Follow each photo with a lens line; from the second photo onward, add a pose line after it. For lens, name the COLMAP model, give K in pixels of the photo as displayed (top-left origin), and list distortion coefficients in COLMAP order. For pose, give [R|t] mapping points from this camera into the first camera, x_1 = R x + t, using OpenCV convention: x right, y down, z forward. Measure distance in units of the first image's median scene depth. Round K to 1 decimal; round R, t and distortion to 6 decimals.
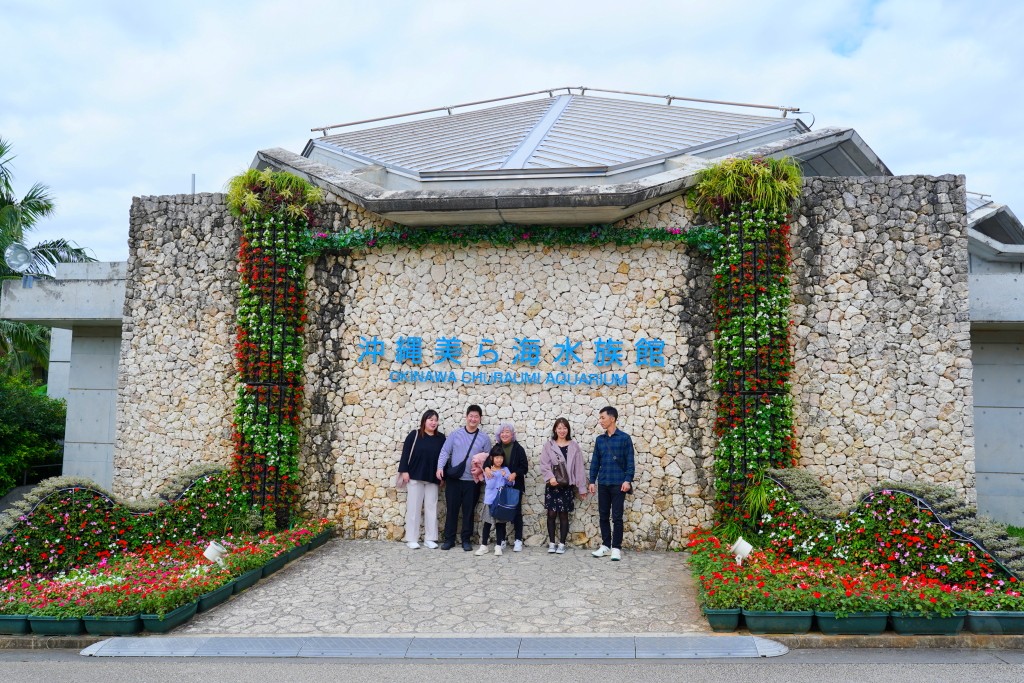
lens RADIAL K [[780.7, 0, 510.0], [0, 780.7, 344.3], [0, 0, 1]] dist [-0.006693, 0.000246]
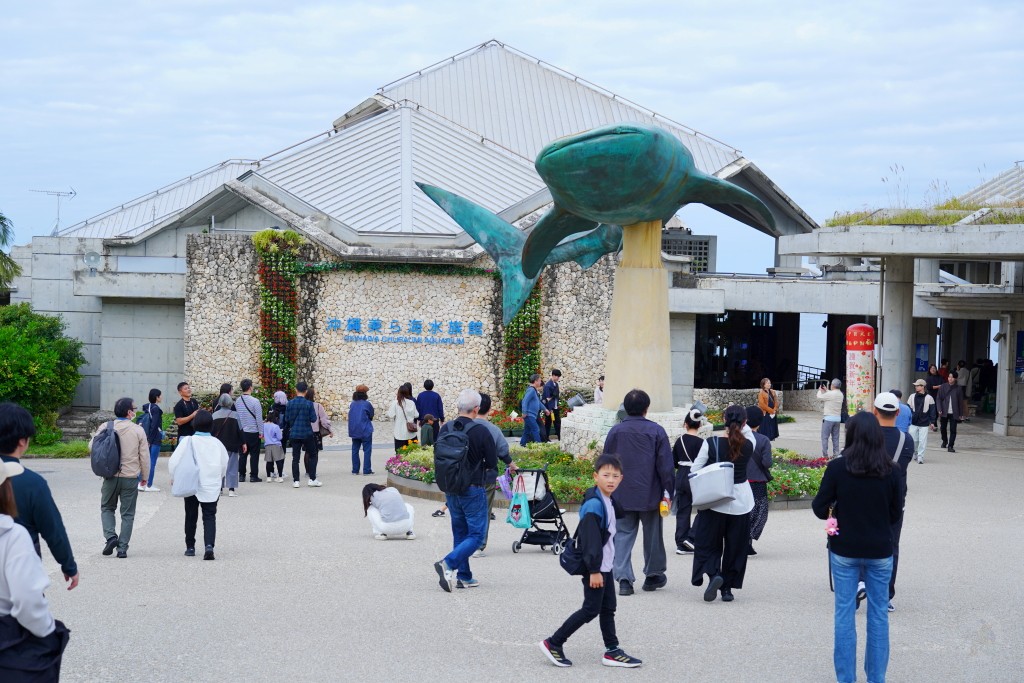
lens RADIAL K [[1637.4, 0, 511.1], [0, 1637.4, 340.5], [0, 0, 1]] dist [-0.120971, 0.000000]
pose [[0.968374, -0.003413, 0.249479, -0.781750], [-0.028056, 0.992075, 0.122474, -0.472864], [-0.247920, -0.125600, 0.960604, -3.077571]]
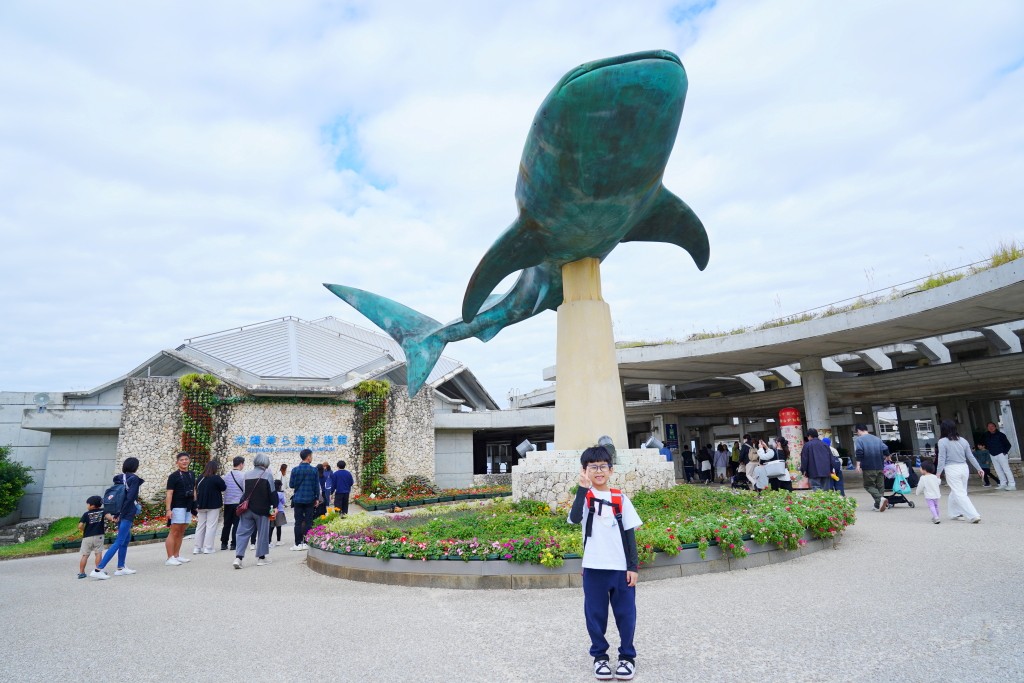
lens RADIAL K [[568.5, 0, 508.9], [0, 568.5, 337.4], [0, 0, 1]] dist [-0.026069, 0.013053]
pose [[0.834453, 0.071688, 0.546396, -0.514199], [-0.000149, 0.991532, -0.129863, -0.097653], [-0.551079, 0.108283, 0.827398, -1.241192]]
